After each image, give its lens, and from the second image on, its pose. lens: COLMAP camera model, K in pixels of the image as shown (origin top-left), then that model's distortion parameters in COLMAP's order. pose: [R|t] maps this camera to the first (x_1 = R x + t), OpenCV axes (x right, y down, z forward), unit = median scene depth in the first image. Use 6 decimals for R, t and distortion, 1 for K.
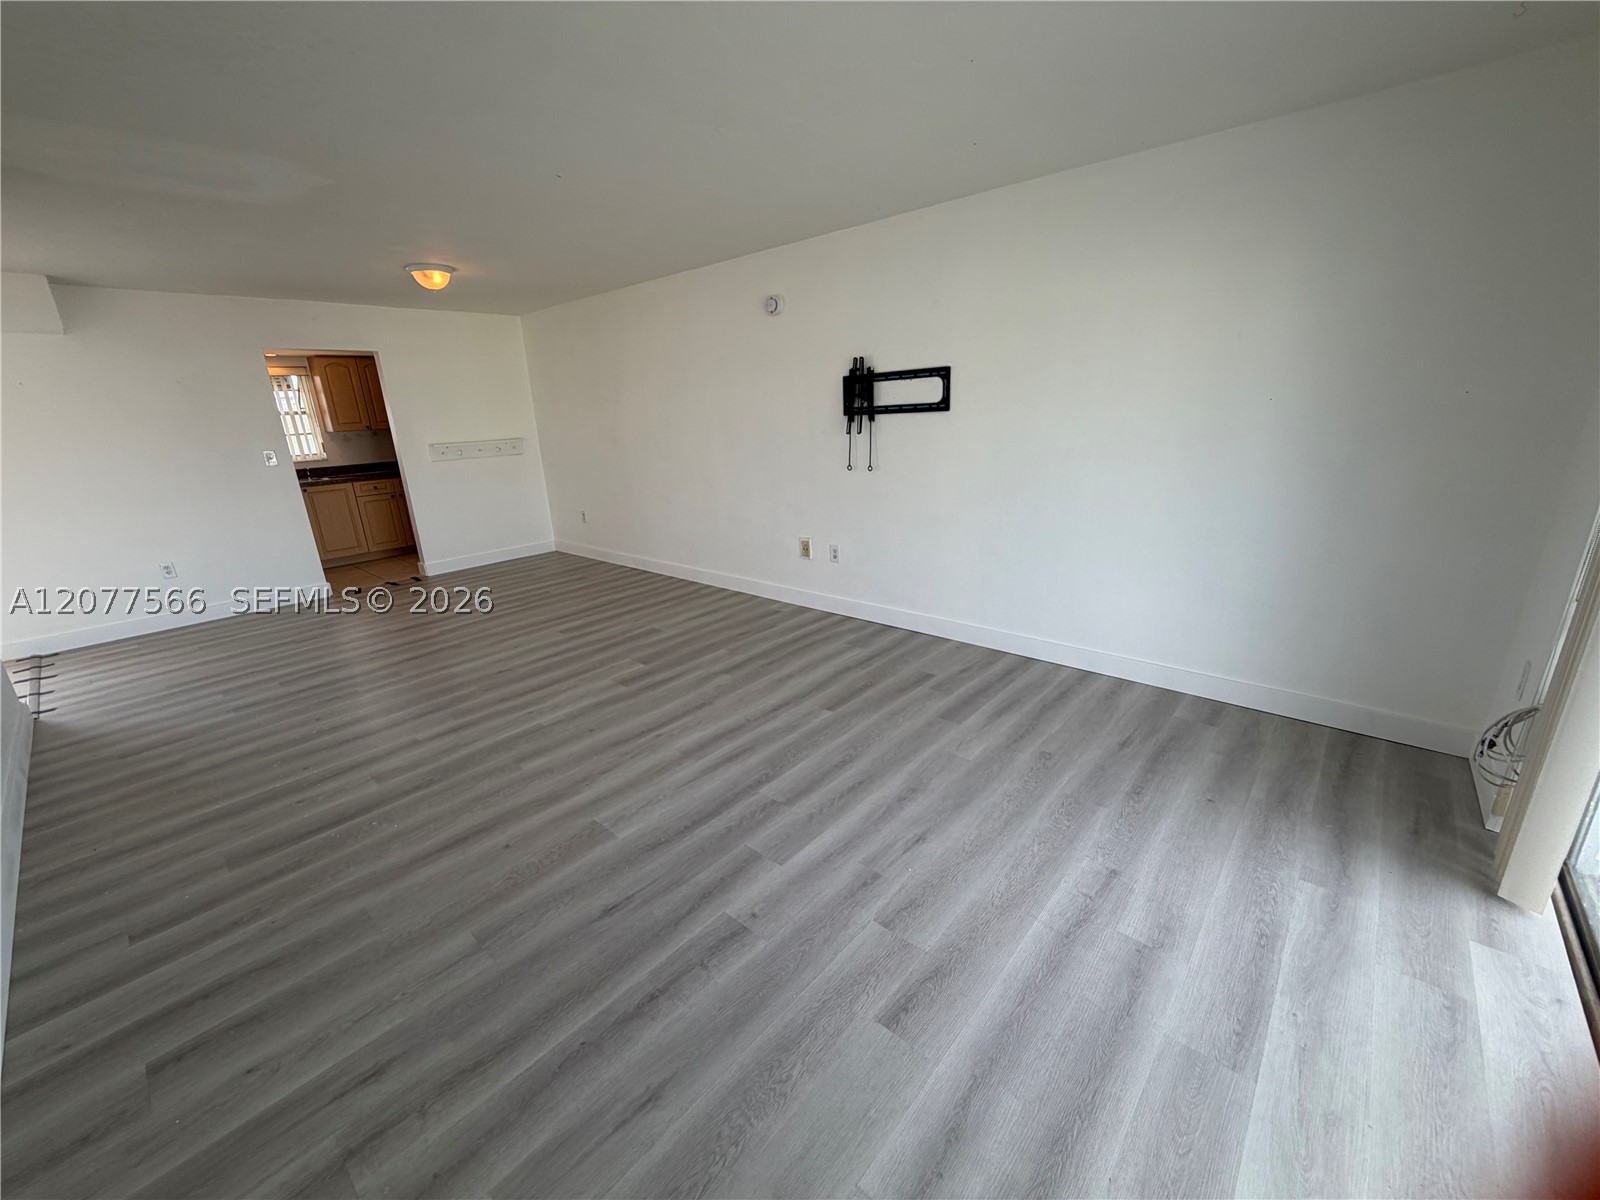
lens RADIAL K [[638.0, 0, 795.6], [0, 638.0, 602.5], [0, 0, 1]] dist [0.000460, 0.000418]
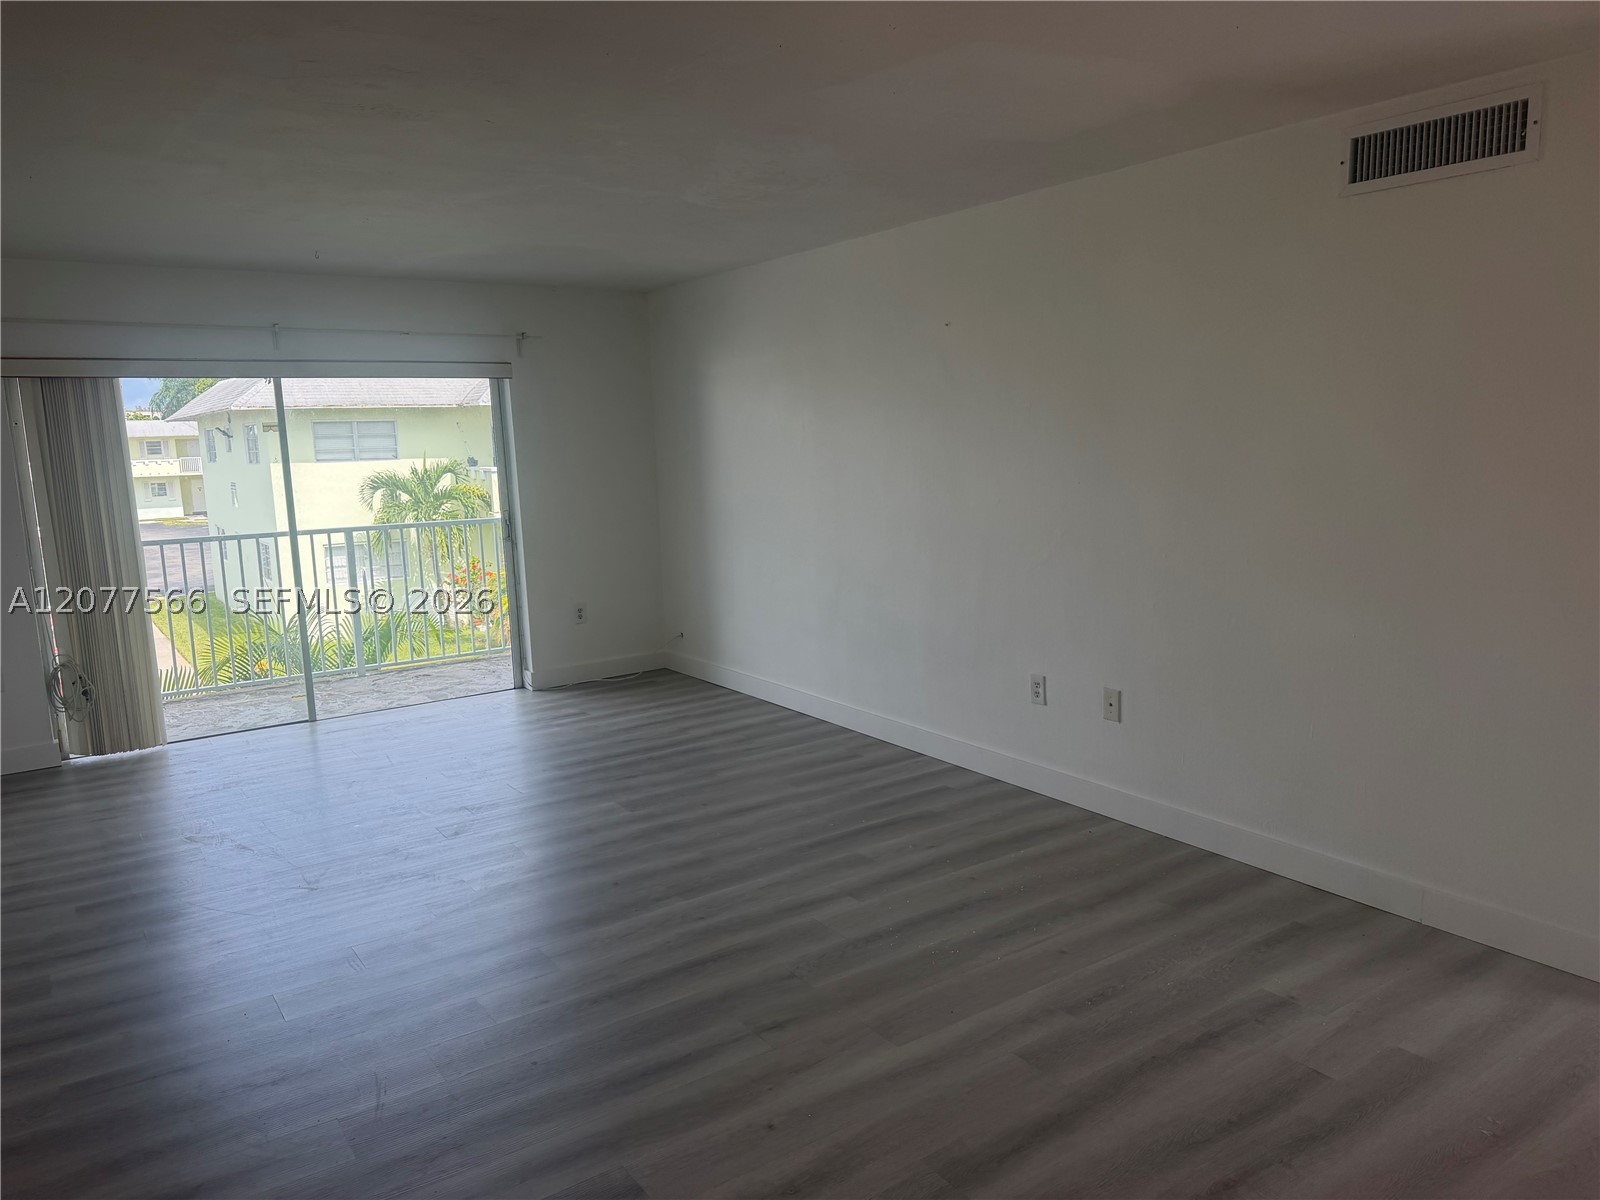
lens RADIAL K [[1117.8, 0, 802.1], [0, 1117.8, 596.8], [0, 0, 1]] dist [0.060344, -0.071429]
pose [[-0.970703, 0.035057, 0.237712, -0.709526], [0.134576, 0.898897, 0.416981, -0.498927], [-0.199061, 0.436755, -0.877280, 1.634755]]
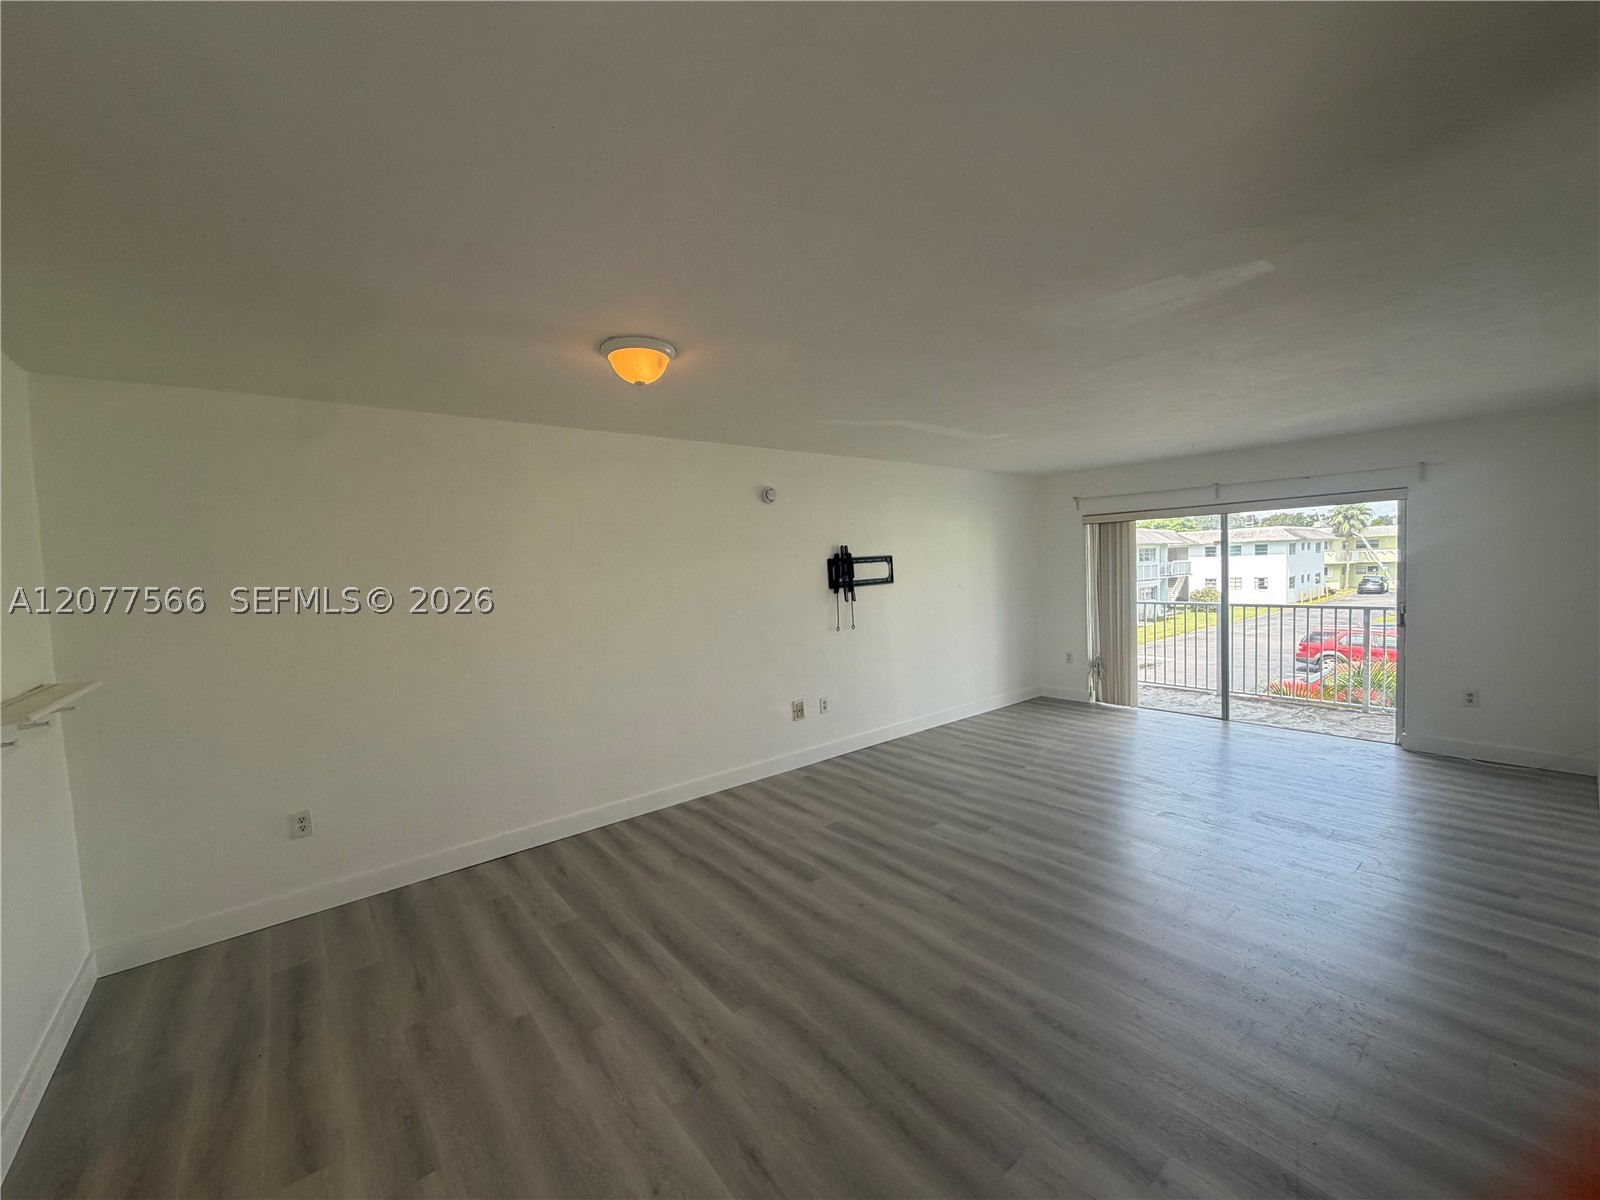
lens RADIAL K [[638.0, 0, 795.6], [0, 638.0, 602.5], [0, 0, 1]] dist [0.000460, 0.000418]
pose [[0.161685, -0.022002, 0.986597, -1.321071], [0.325854, 0.944867, -0.032330, -0.284503], [-0.931492, 0.326714, 0.159940, 0.995325]]
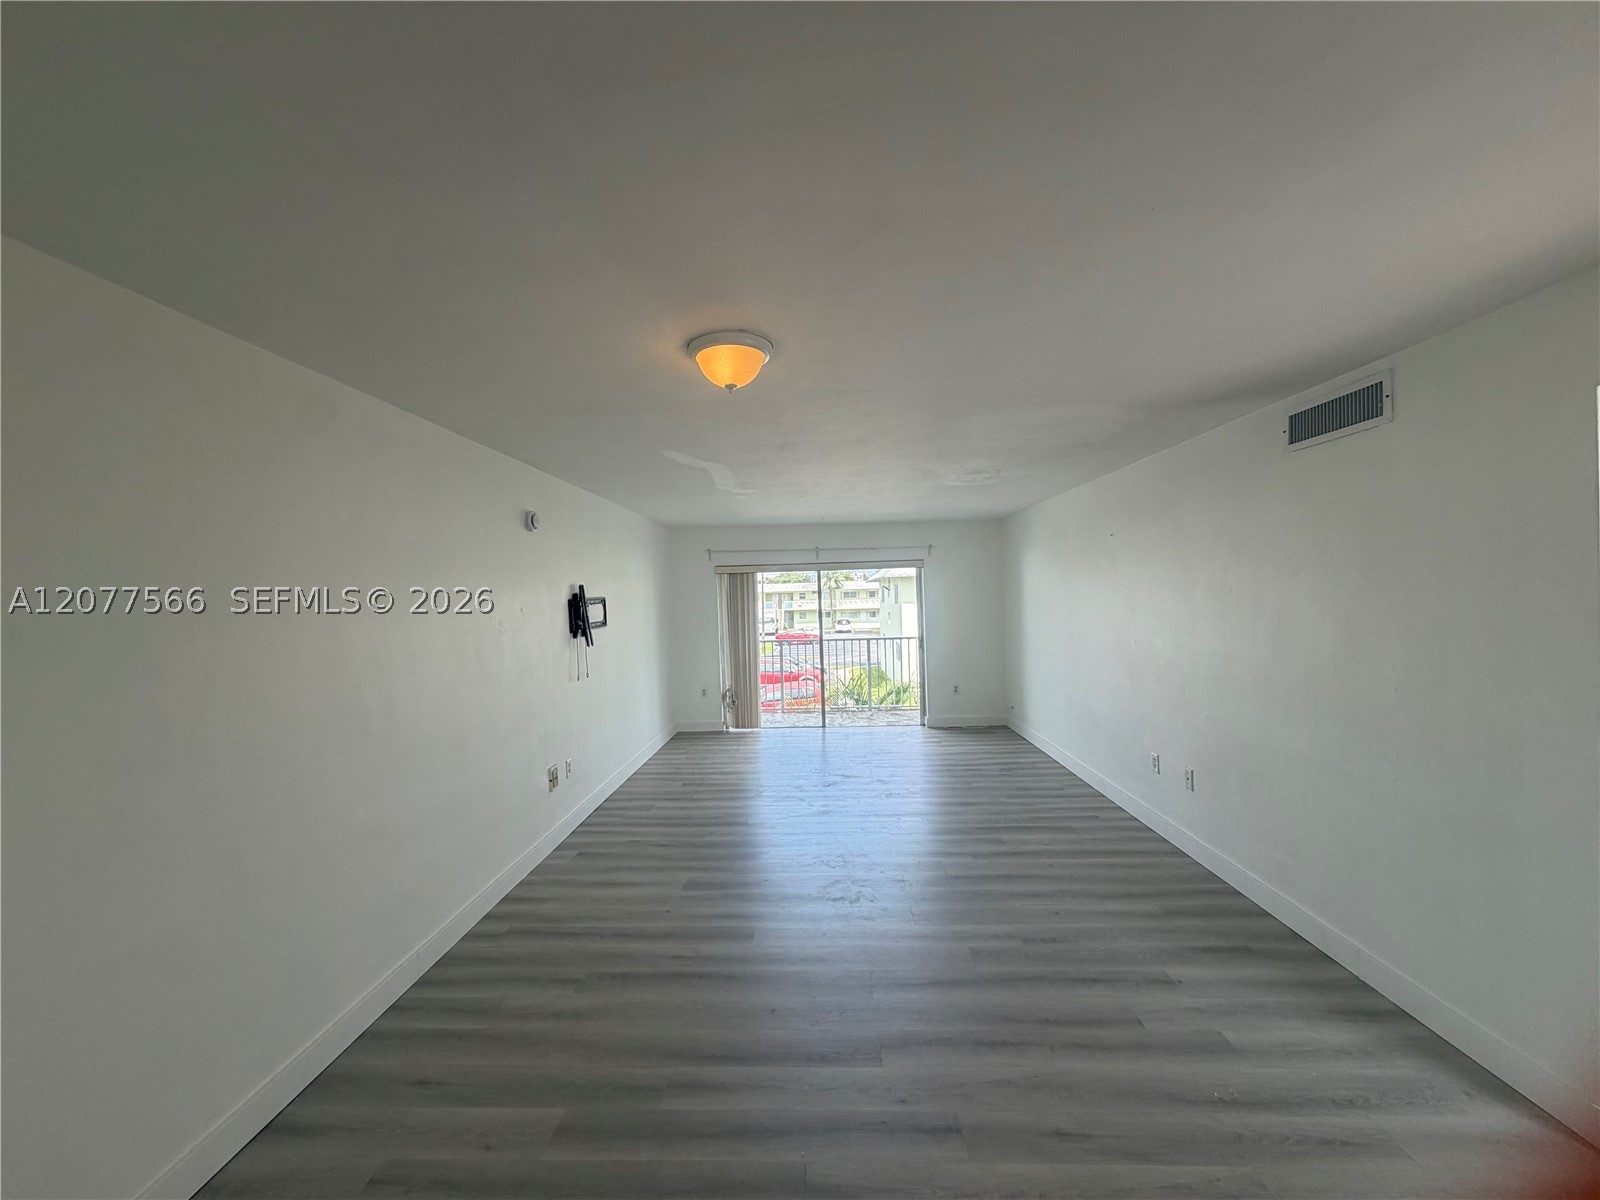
lens RADIAL K [[638.0, 0, 795.6], [0, 638.0, 602.5], [0, 0, 1]] dist [0.000460, 0.000418]
pose [[-0.633642, 0.050842, 0.771954, -1.151862], [0.282296, 0.944230, 0.169527, -0.477603], [-0.720283, 0.325339, -0.612656, 1.567594]]
